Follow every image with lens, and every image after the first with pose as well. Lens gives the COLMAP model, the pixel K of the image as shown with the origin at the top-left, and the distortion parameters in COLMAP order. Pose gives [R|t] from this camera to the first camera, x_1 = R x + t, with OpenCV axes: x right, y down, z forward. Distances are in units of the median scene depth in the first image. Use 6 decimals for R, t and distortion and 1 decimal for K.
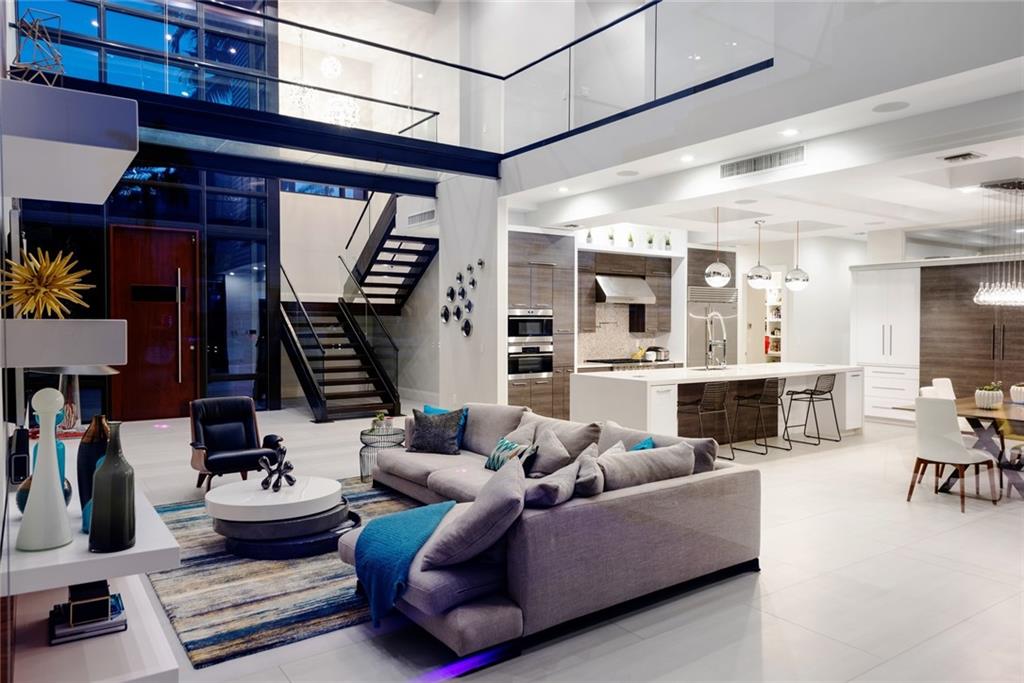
lens RADIAL K [[685.7, 0, 548.0], [0, 685.7, 342.5], [0, 0, 1]] dist [0.010494, -0.000503]
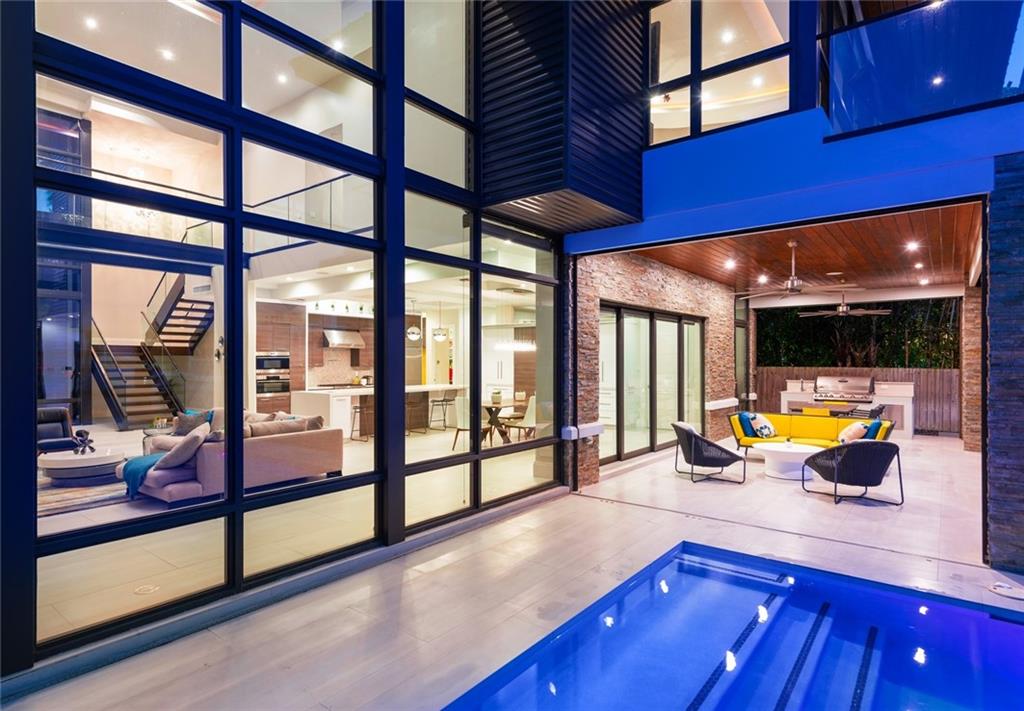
lens RADIAL K [[554.3, 0, 494.9], [0, 554.3, 362.9], [0, 0, 1]] dist [-0.001451, -0.000096]
pose [[0.968632, -0.003973, 0.248467, 0.157037], [0.009728, 0.999712, -0.021940, 0.009563], [-0.248308, 0.023669, 0.968392, -0.366229]]
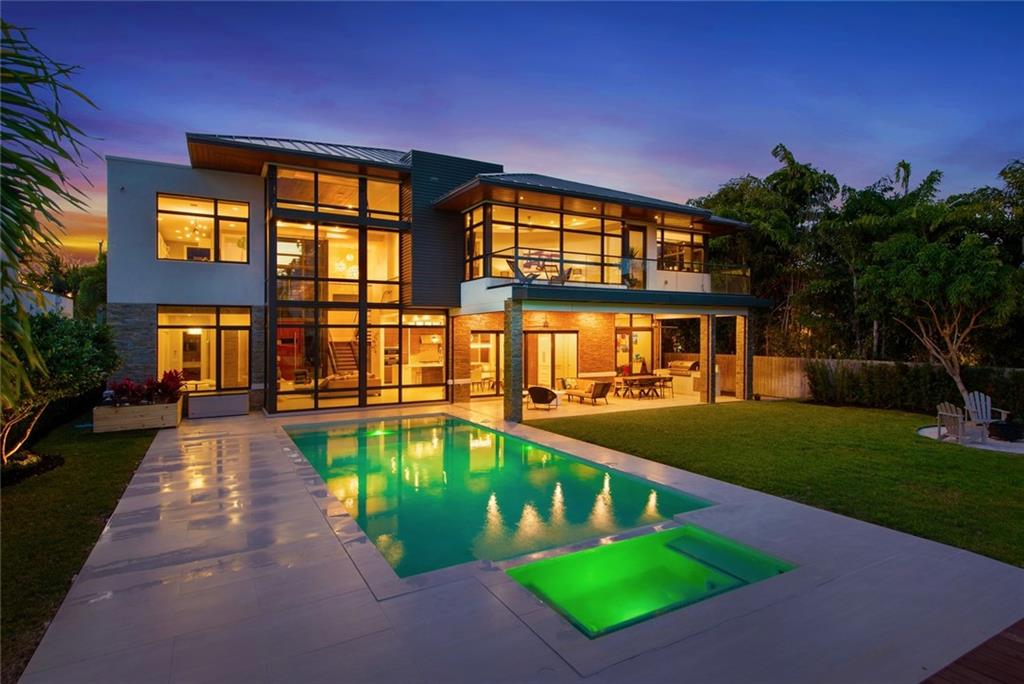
lens RADIAL K [[540.4, 0, 512.0], [0, 540.4, 342.0], [0, 0, 1]] dist [0.000185, -0.000007]
pose [[0.991381, -0.006420, -0.130852, 0.944734], [0.003644, 0.999763, -0.021445, -0.013762], [0.130959, 0.020783, 0.991170, -1.612214]]
